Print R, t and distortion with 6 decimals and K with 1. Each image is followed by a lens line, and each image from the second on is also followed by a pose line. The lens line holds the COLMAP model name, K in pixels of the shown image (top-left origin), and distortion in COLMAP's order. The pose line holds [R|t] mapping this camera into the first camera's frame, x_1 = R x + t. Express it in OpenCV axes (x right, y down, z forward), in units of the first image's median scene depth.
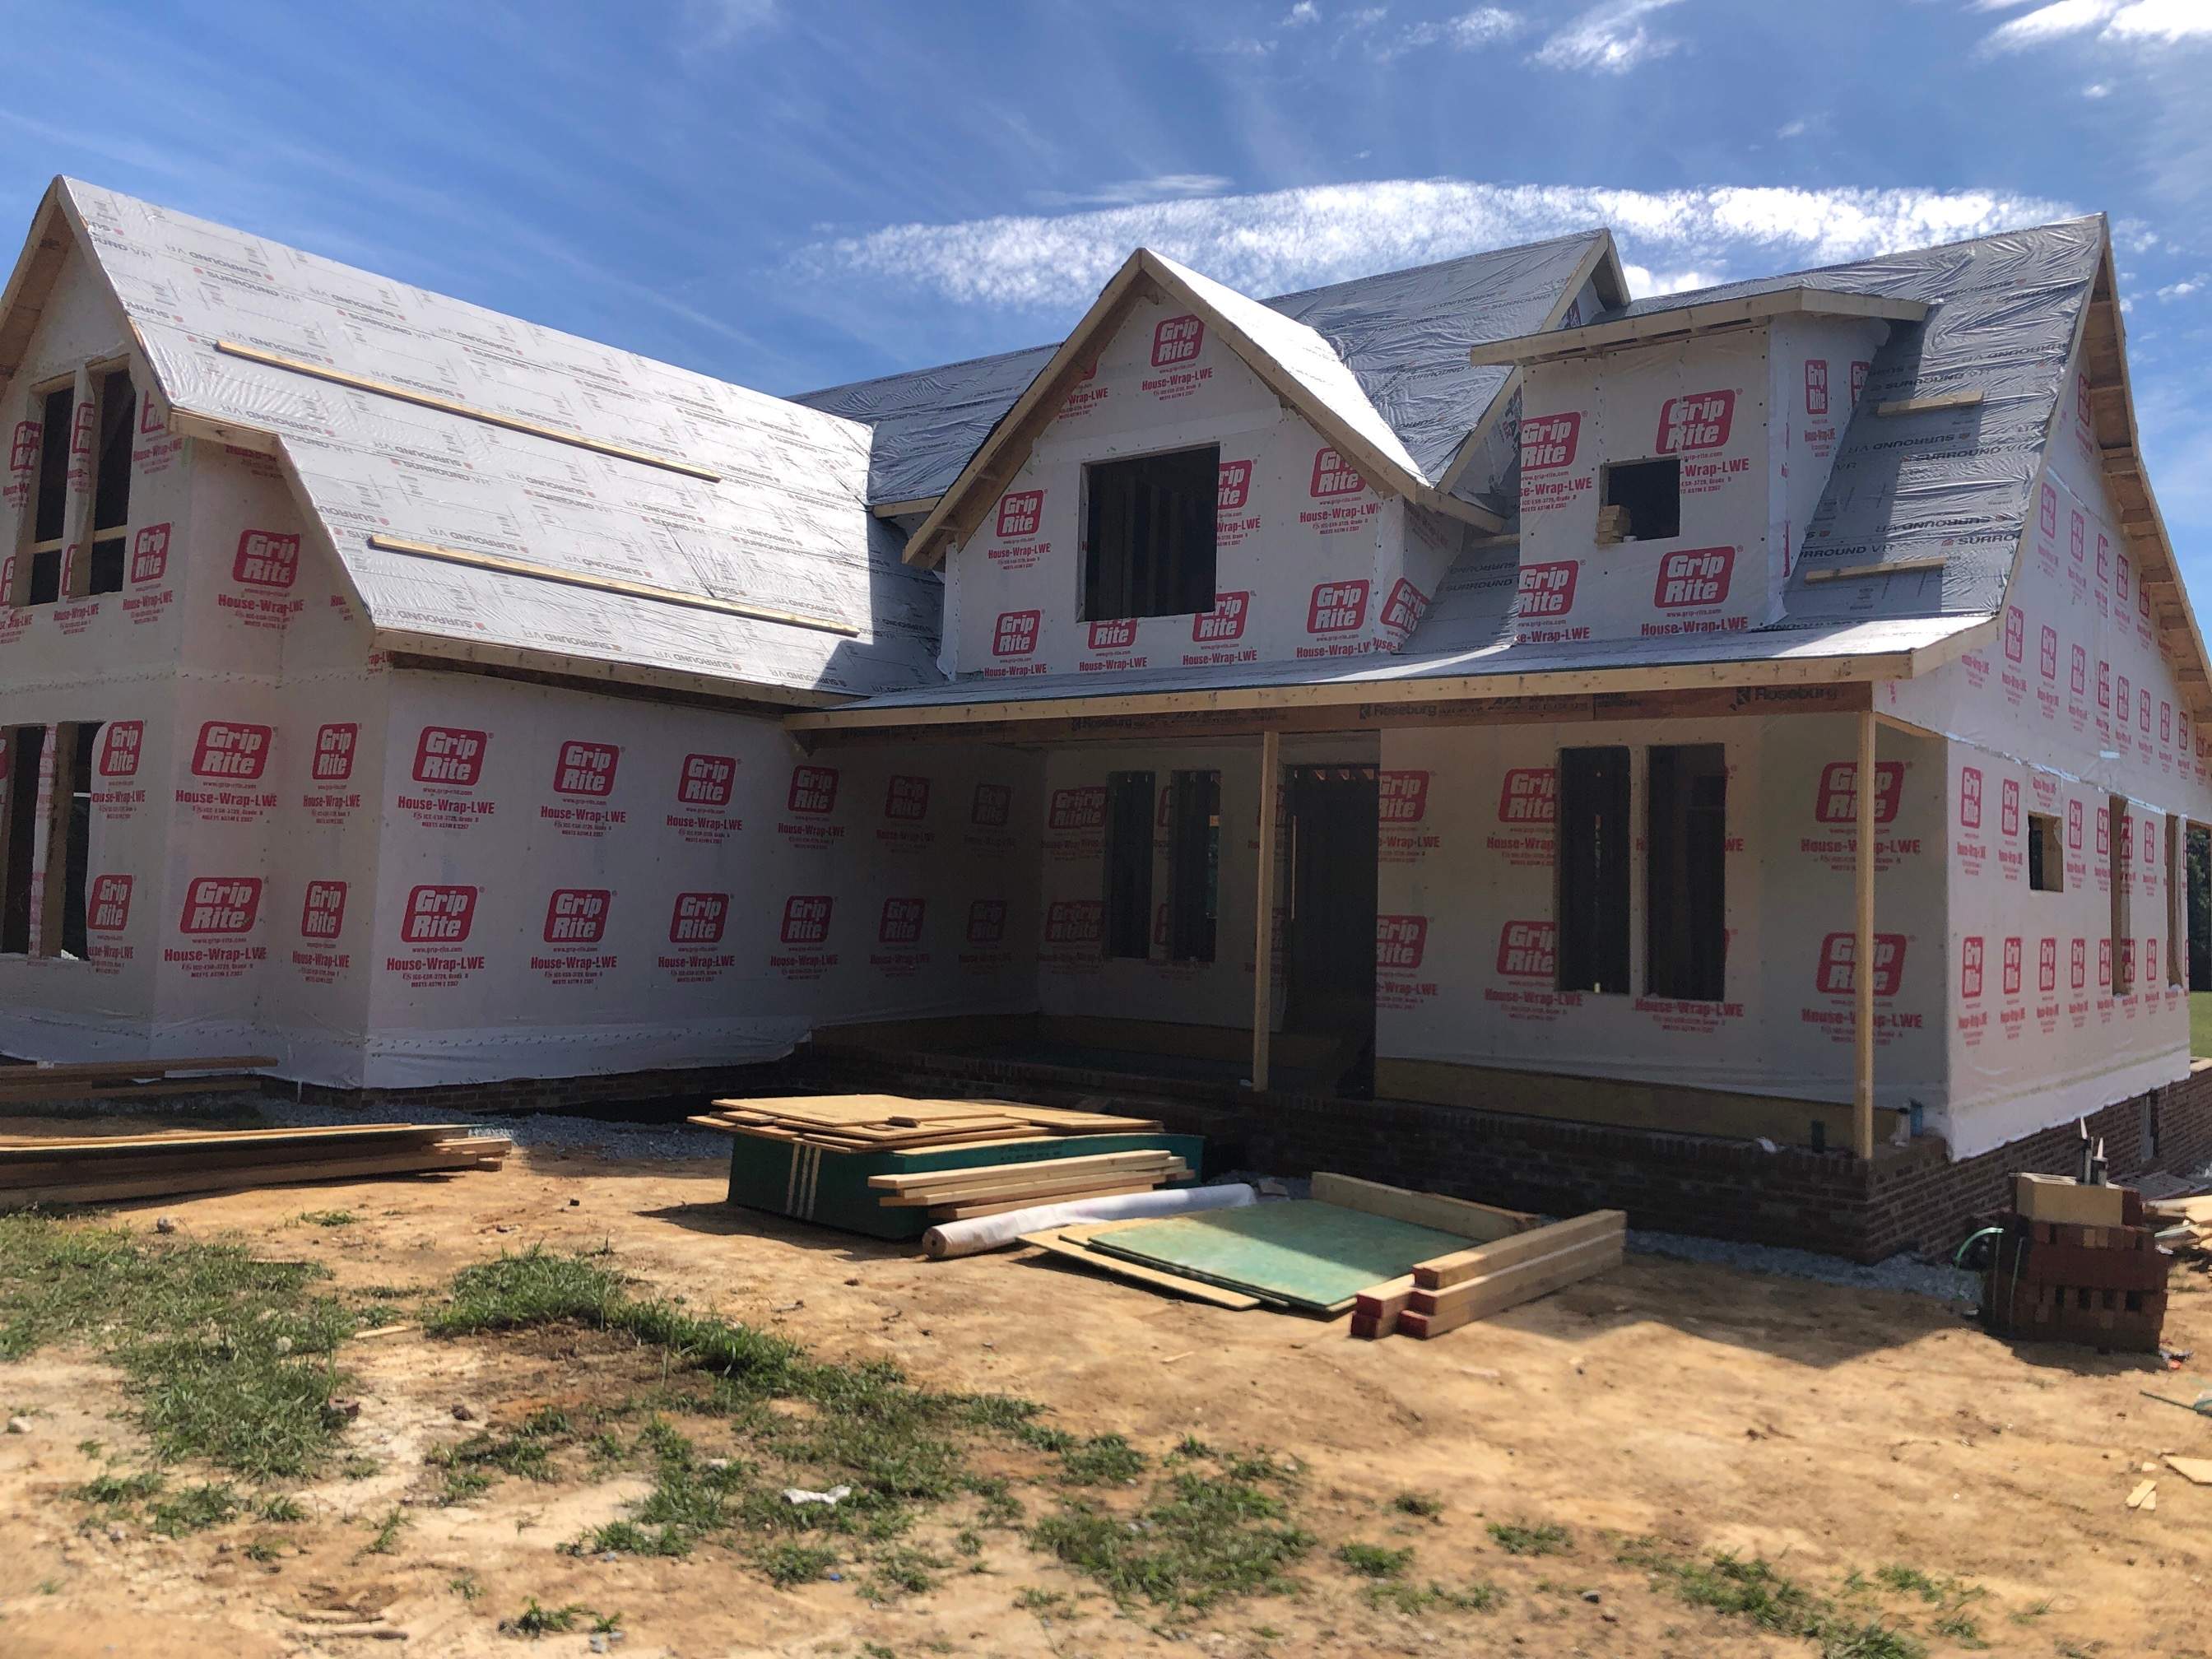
lens RADIAL K [[1813.2, 0, 1061.4], [0, 1813.2, 803.0], [0, 0, 1]] dist [0.017699, -0.016442]
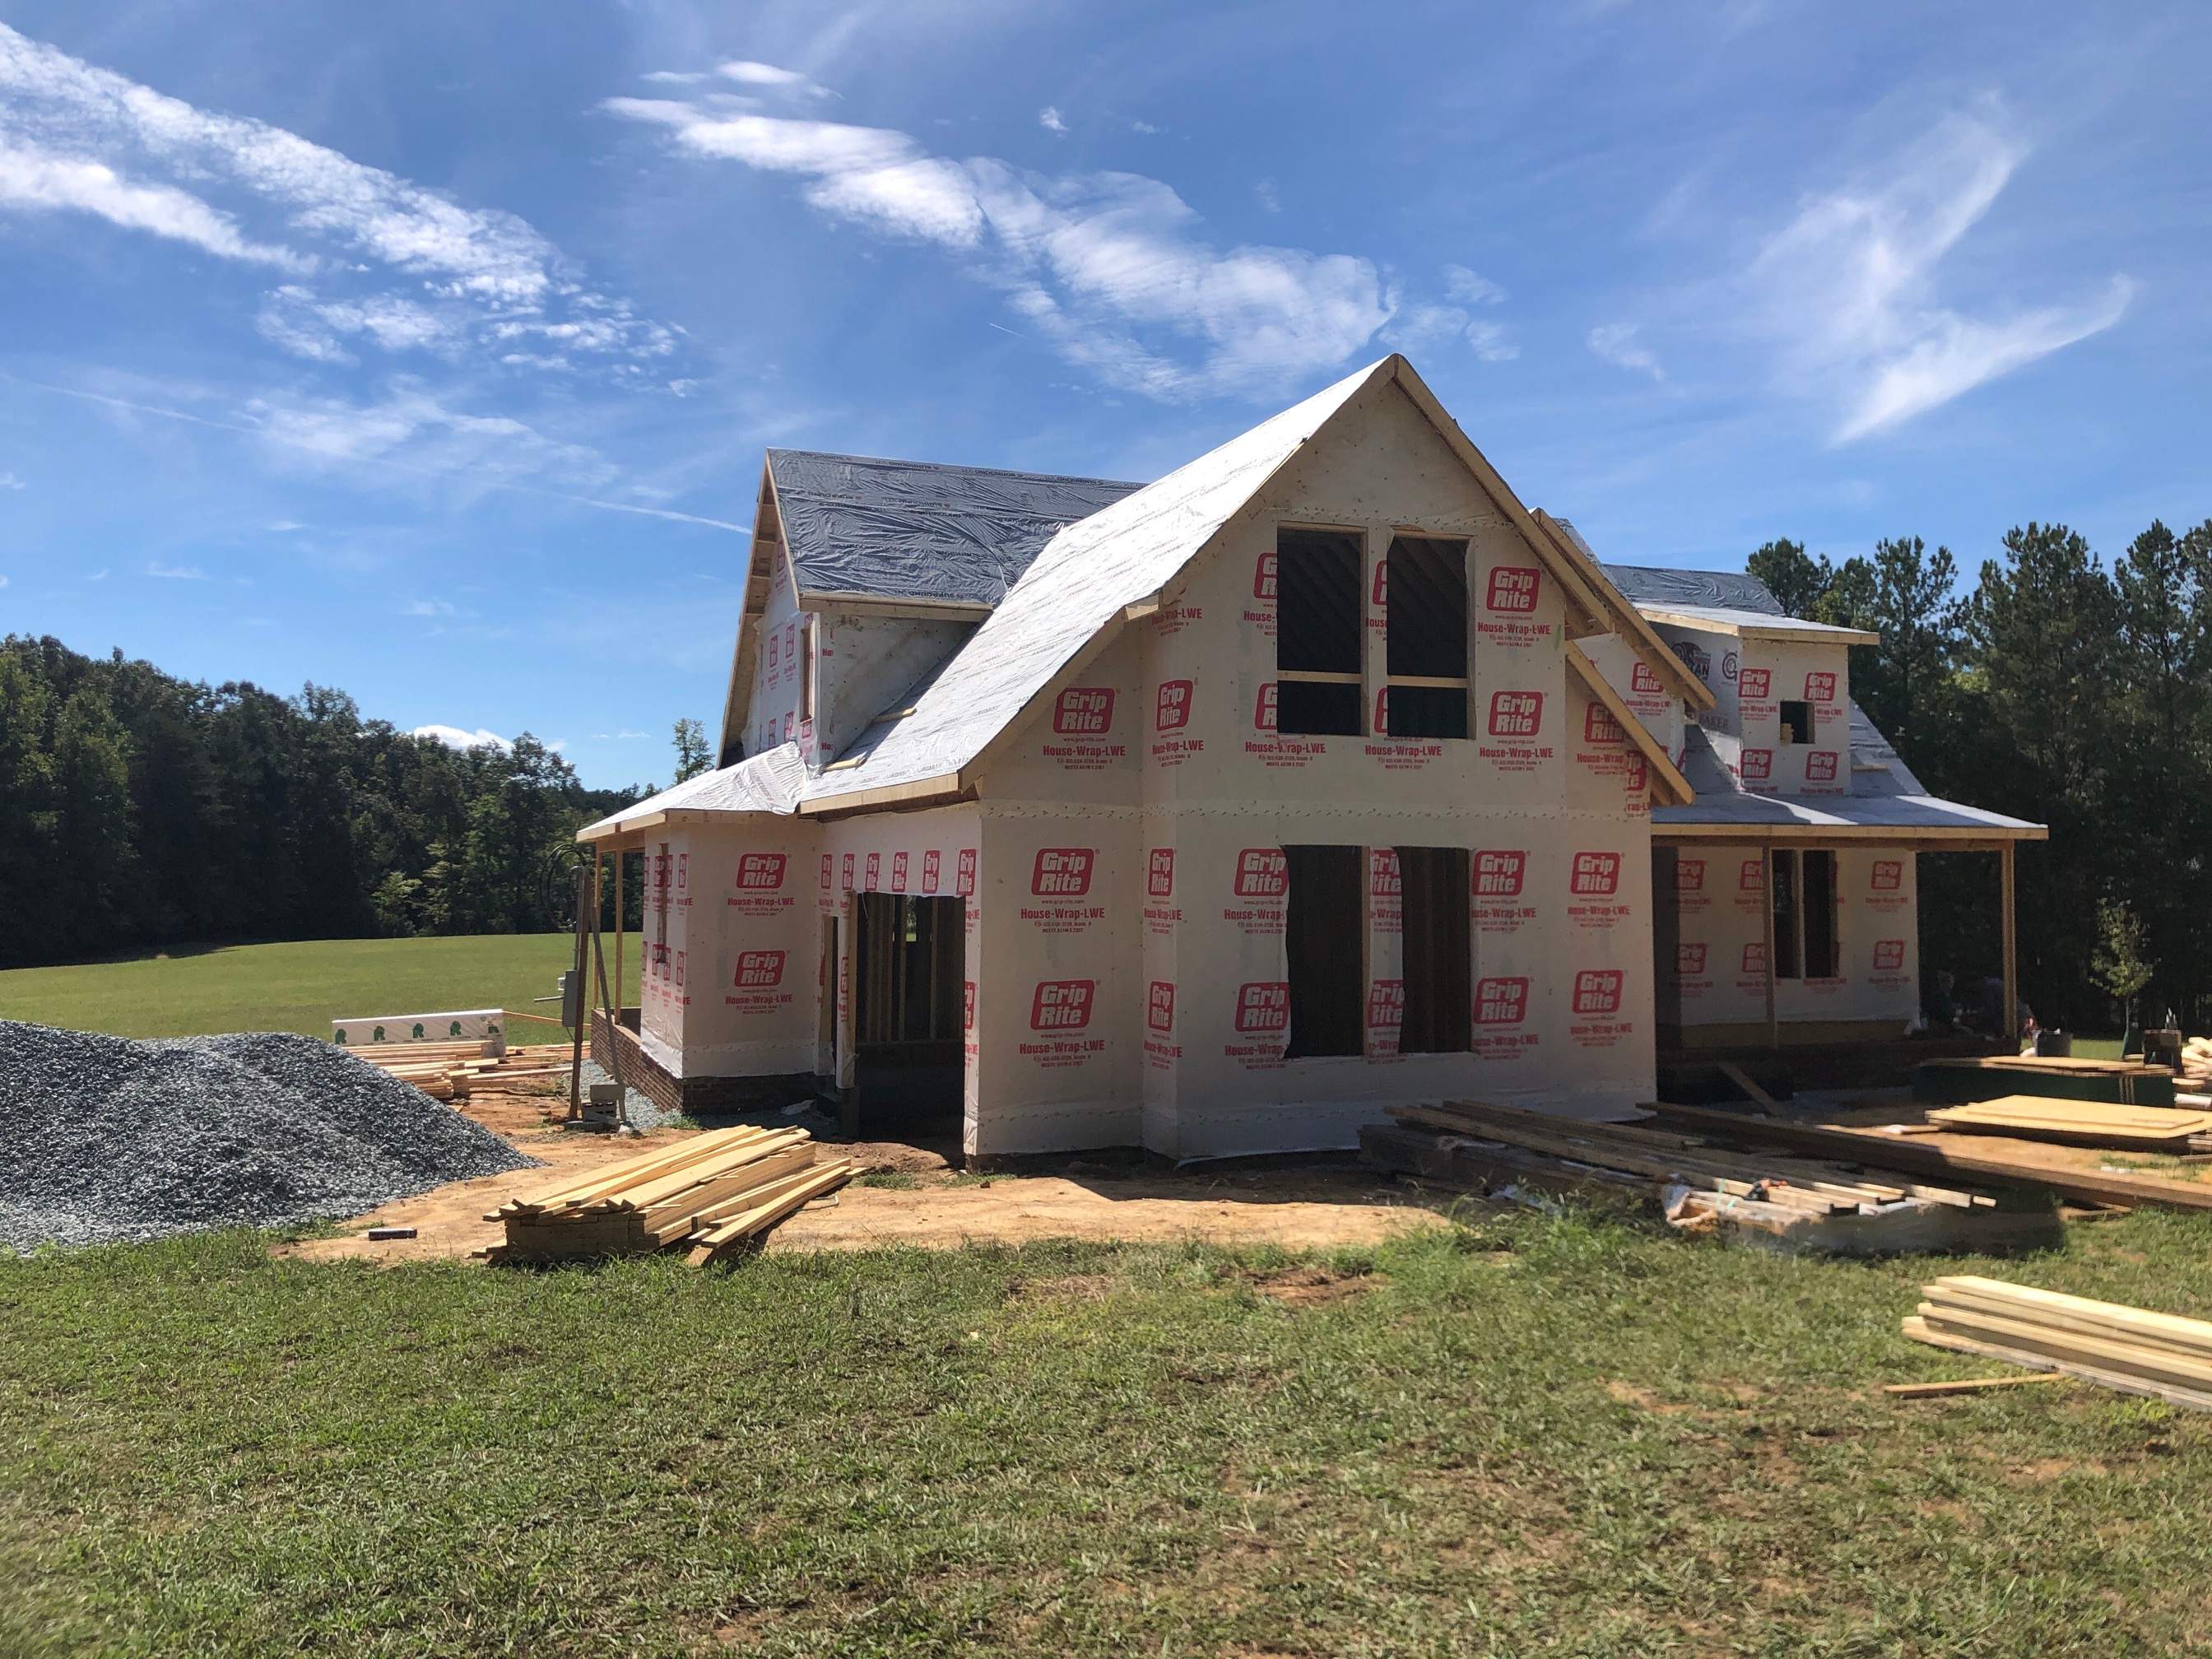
lens RADIAL K [[1893.6, 0, 1134.5], [0, 1893.6, 844.2], [0, 0, 1]] dist [0.031393, -0.032350]
pose [[0.499440, -0.018216, 0.866157, -1.656450], [-0.027421, 0.998946, 0.036820, -0.085416], [-0.865914, -0.042140, 0.498414, 0.553682]]
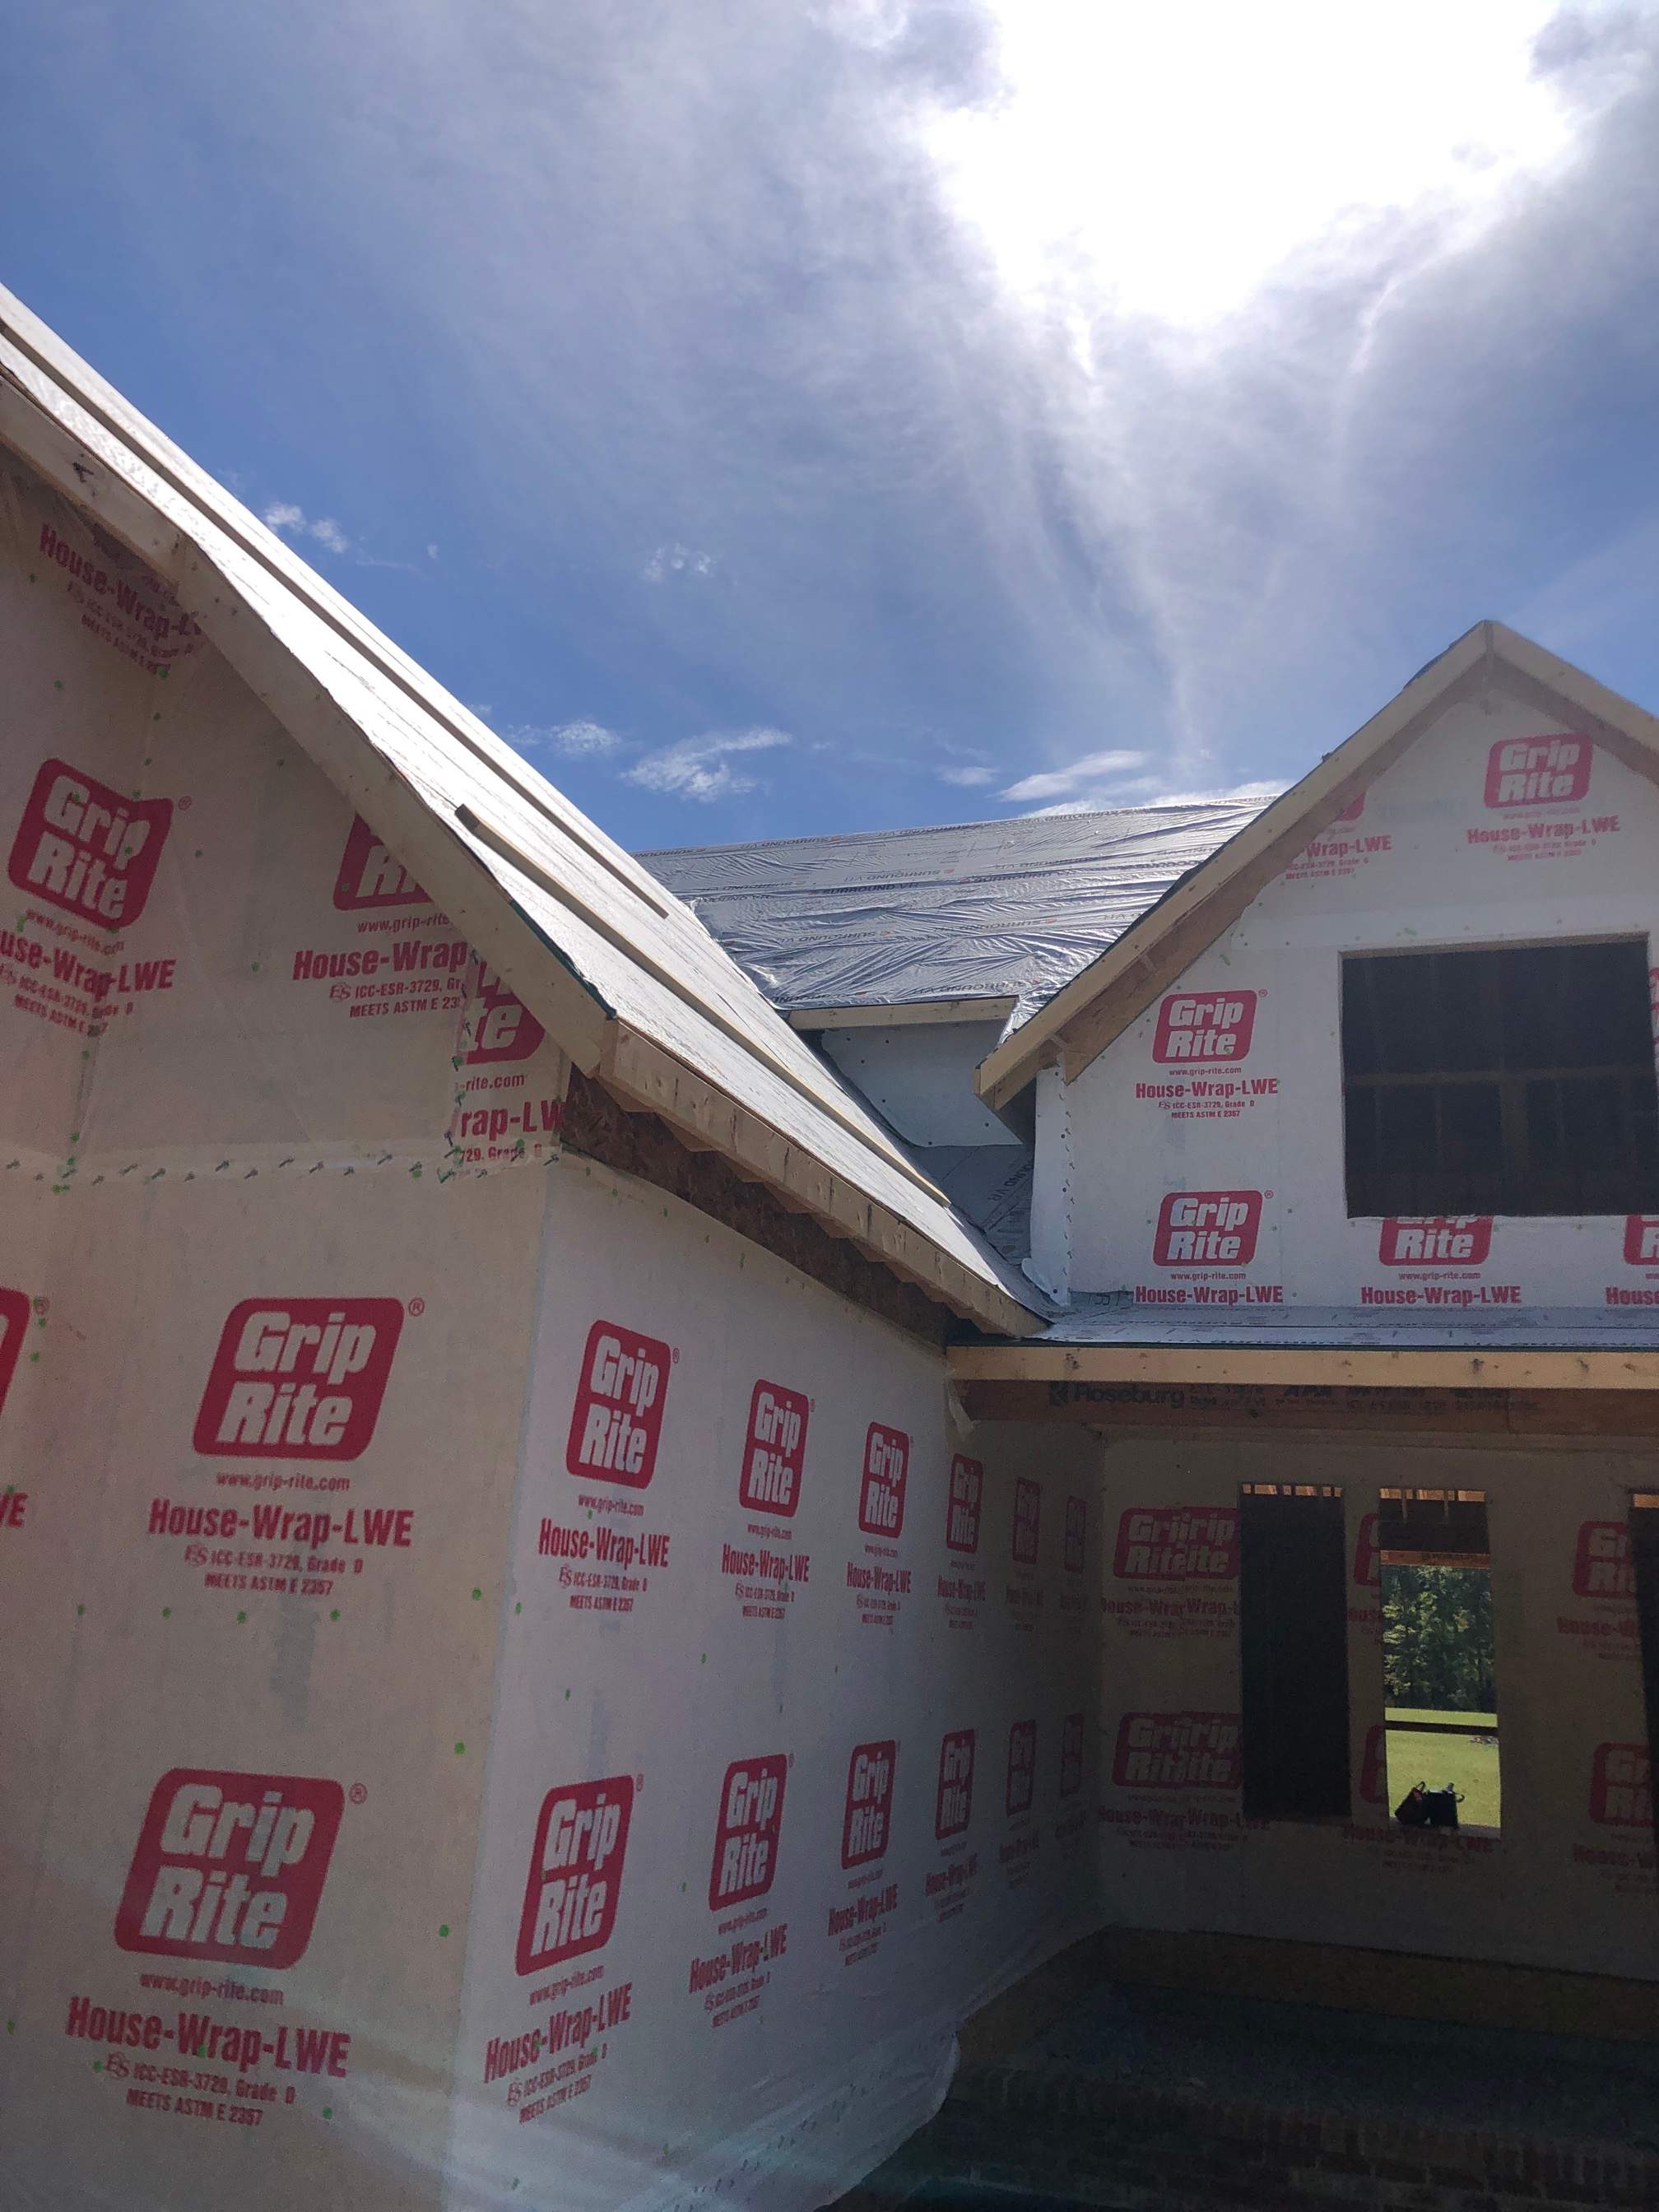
lens RADIAL K [[1893.6, 0, 805.2], [0, 1893.6, 1029.6], [0, 0, 1]] dist [0.031393, -0.032350]
pose [[0.940976, 0.116236, 0.317888, -0.403622], [-0.039937, 0.970752, -0.236739, -0.009814], [-0.336108, 0.210071, 0.918097, 0.574083]]
